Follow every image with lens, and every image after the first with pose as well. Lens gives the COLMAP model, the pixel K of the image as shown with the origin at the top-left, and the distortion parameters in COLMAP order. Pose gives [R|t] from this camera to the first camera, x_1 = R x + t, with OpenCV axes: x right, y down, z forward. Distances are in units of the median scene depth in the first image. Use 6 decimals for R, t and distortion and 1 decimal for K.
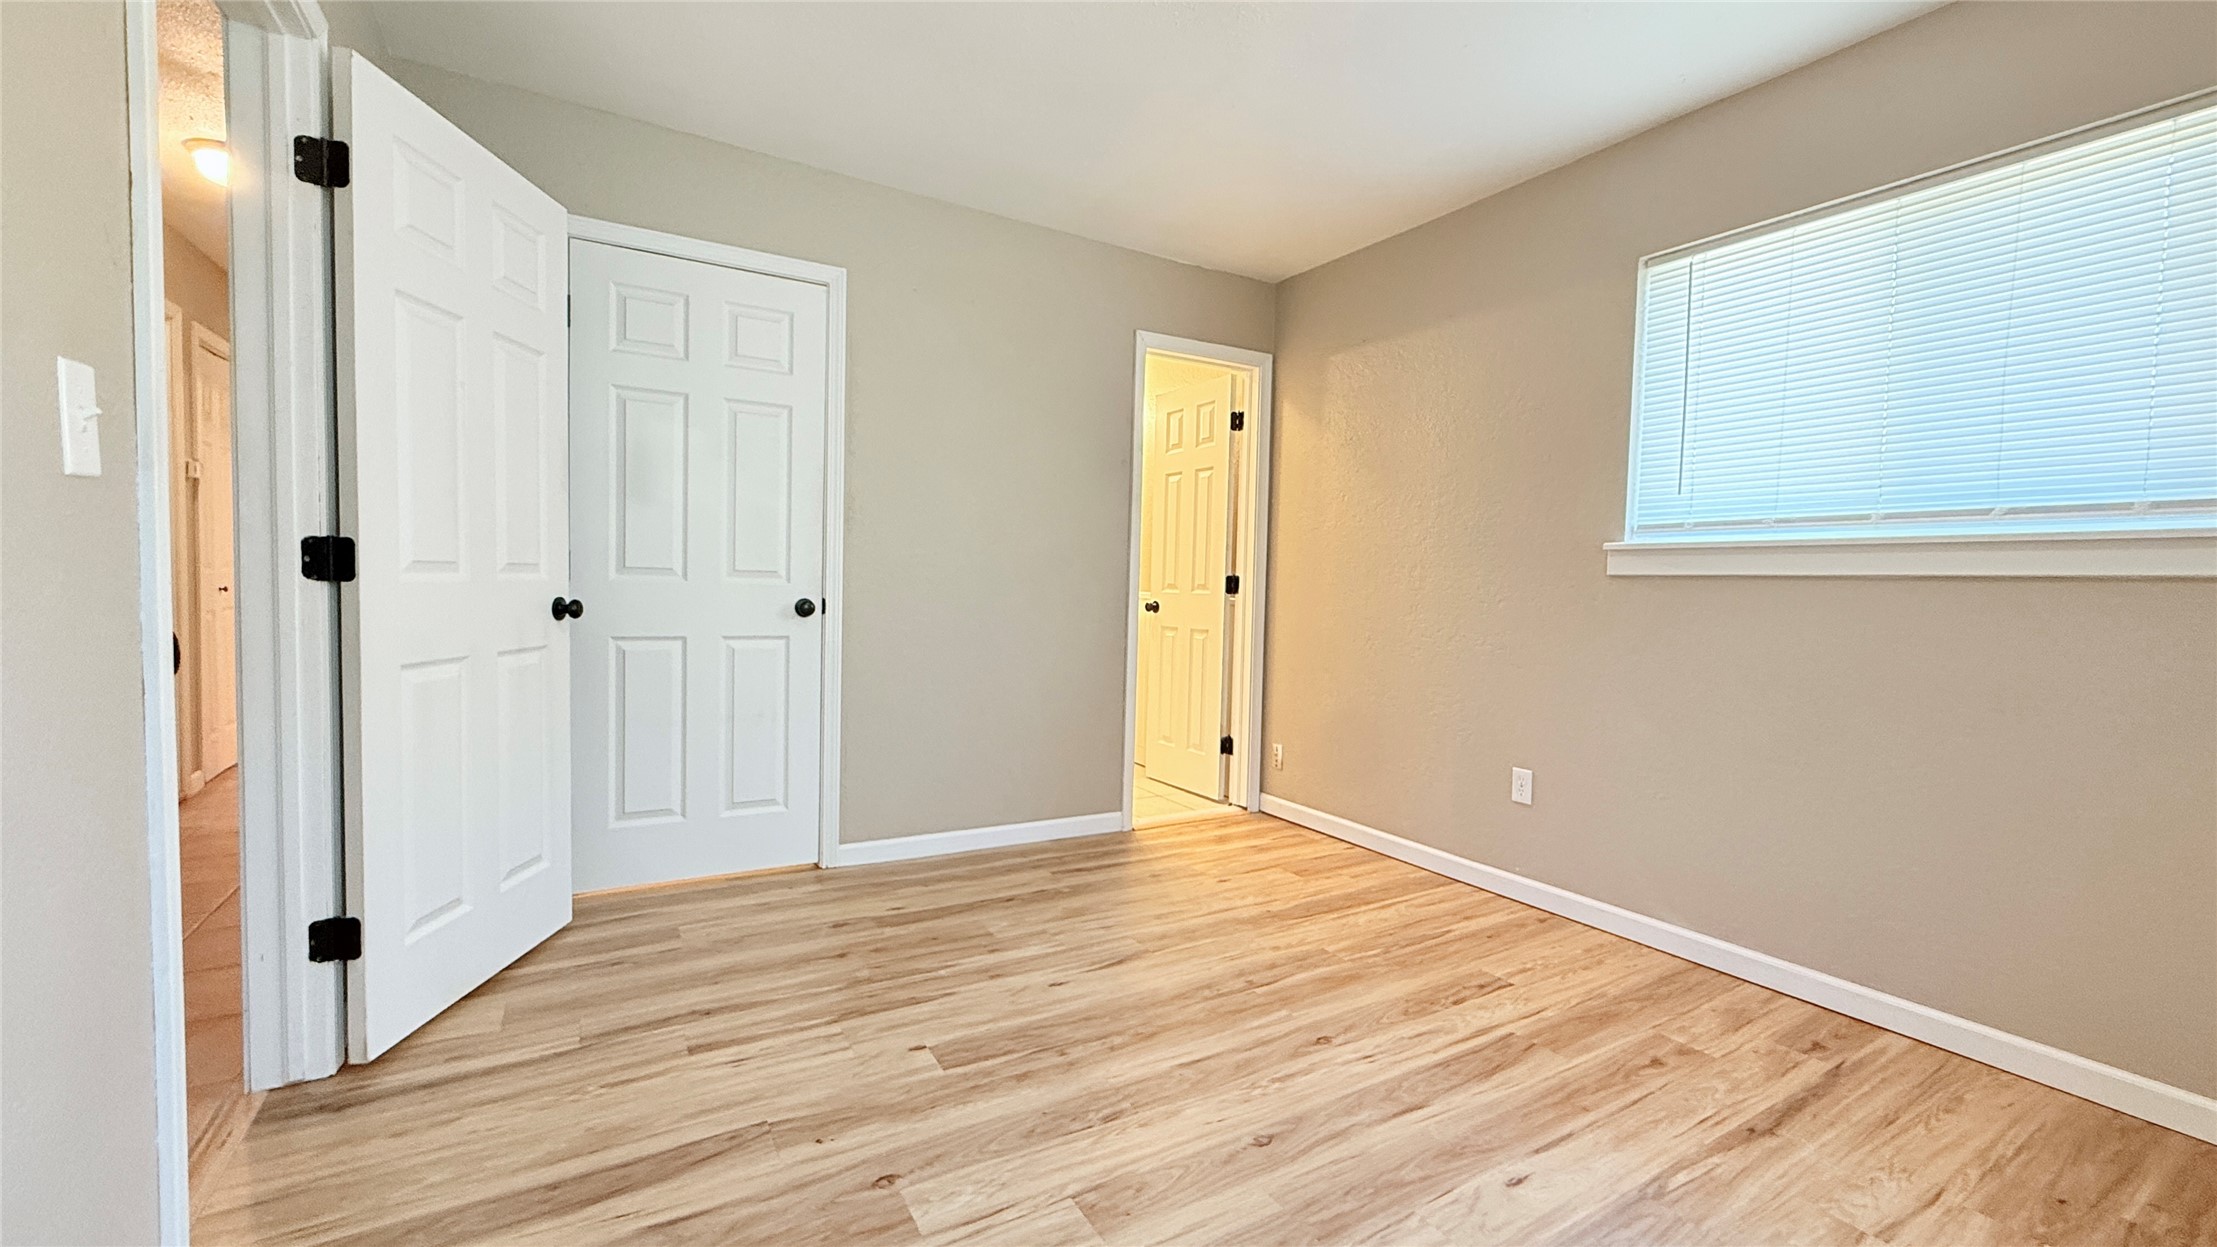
lens RADIAL K [[883.8, 0, 1100.2], [0, 883.8, 622.6], [0, 0, 1]] dist [0.000953, 0.000114]
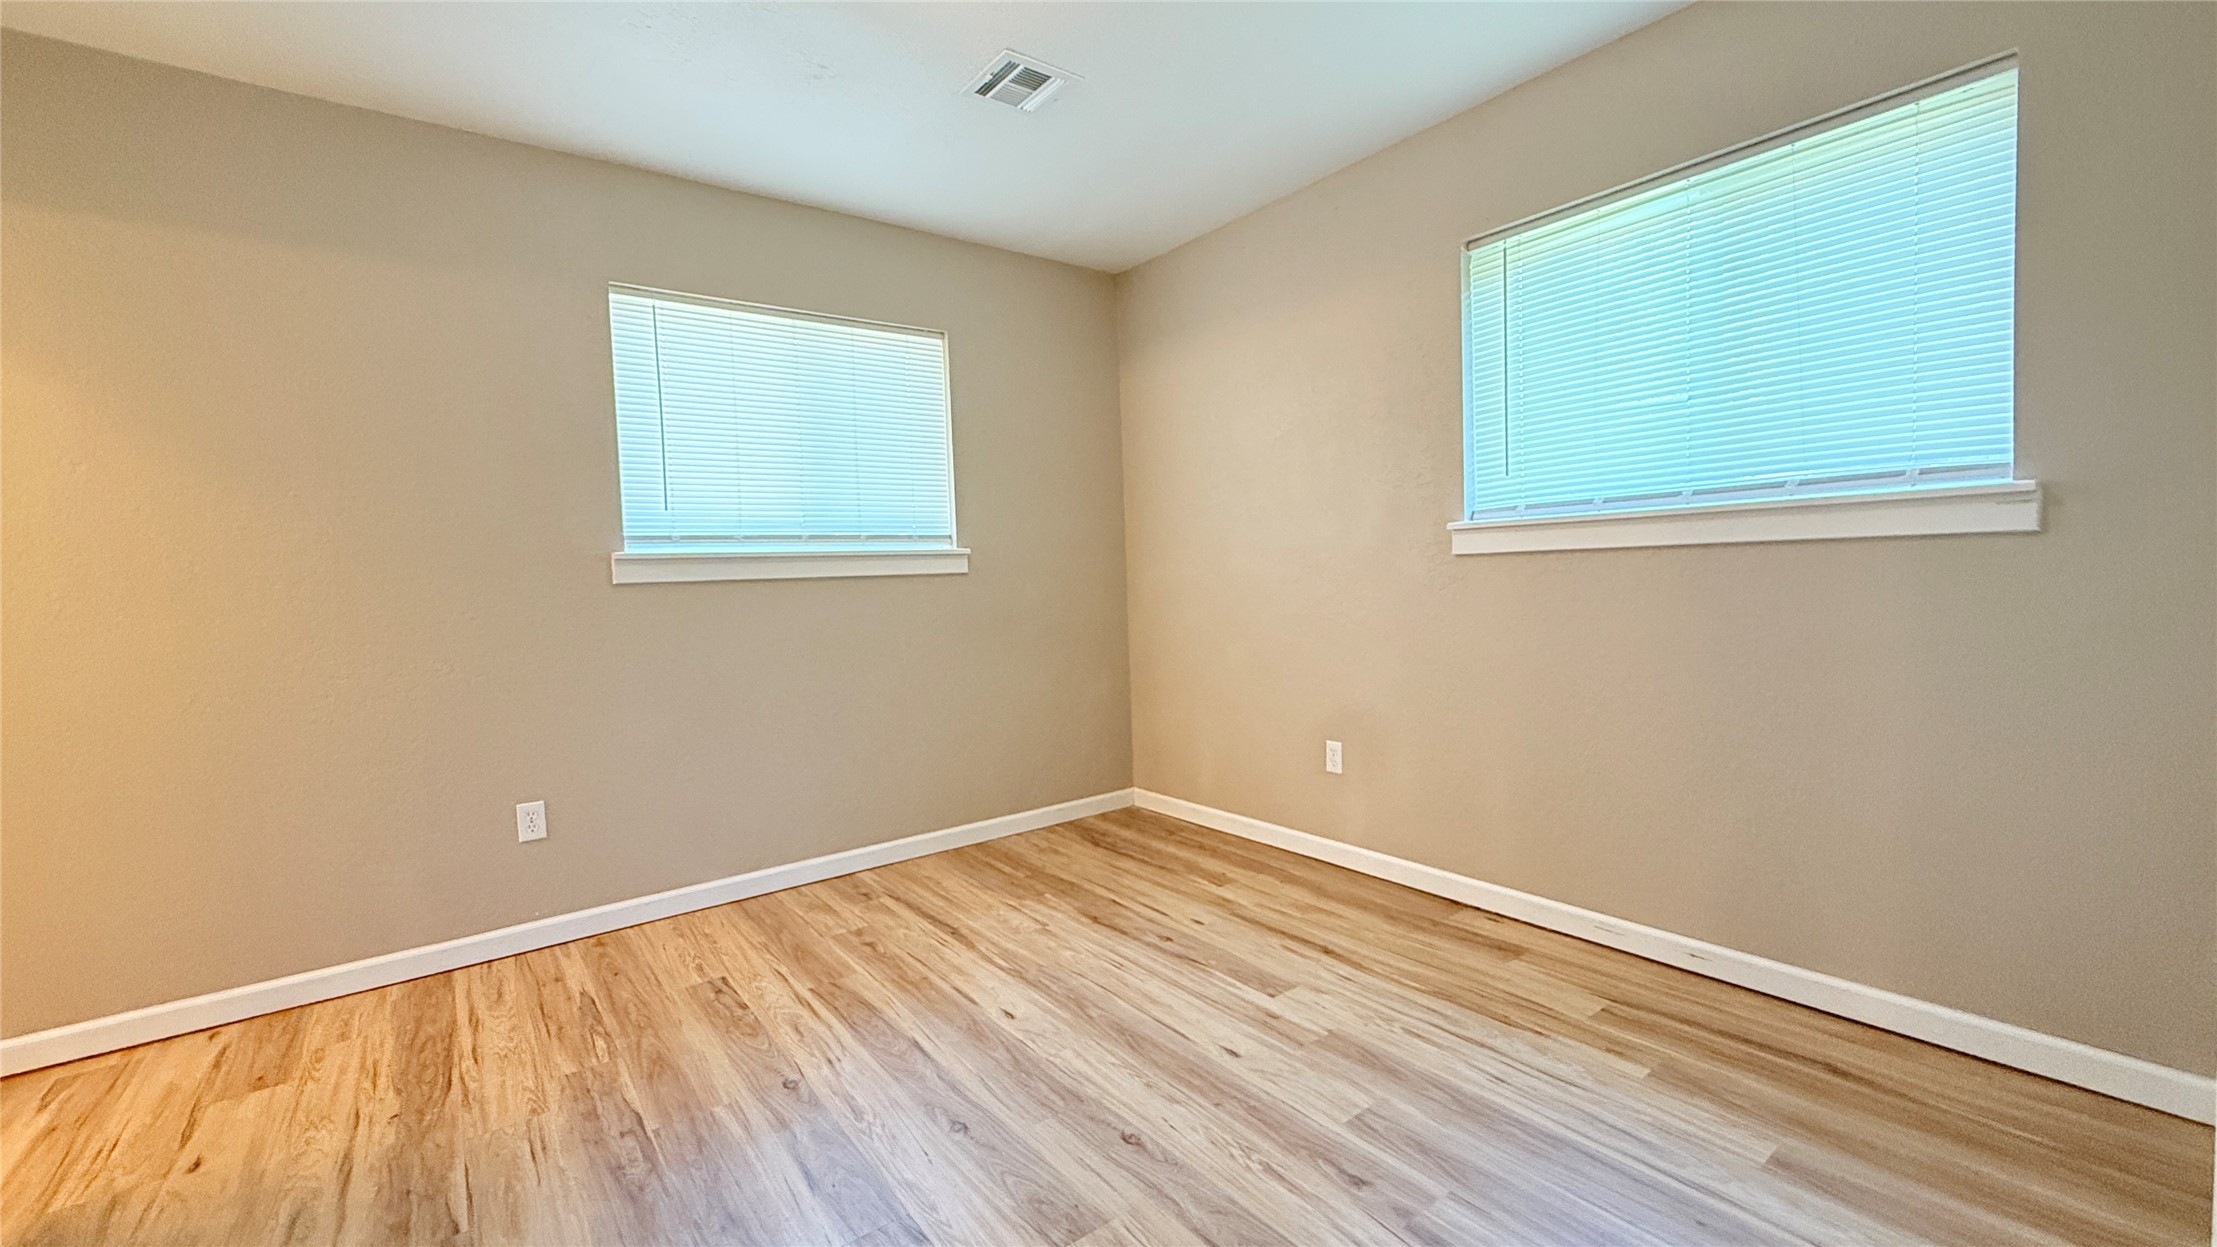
lens RADIAL K [[883.8, 0, 1100.2], [0, 883.8, 622.6], [0, 0, 1]] dist [0.000953, 0.000114]
pose [[-0.117339, -0.065695, 0.990917, -0.600901], [0.079540, 0.993982, 0.075317, -0.048190], [-0.989902, 0.087655, -0.111408, 0.658939]]
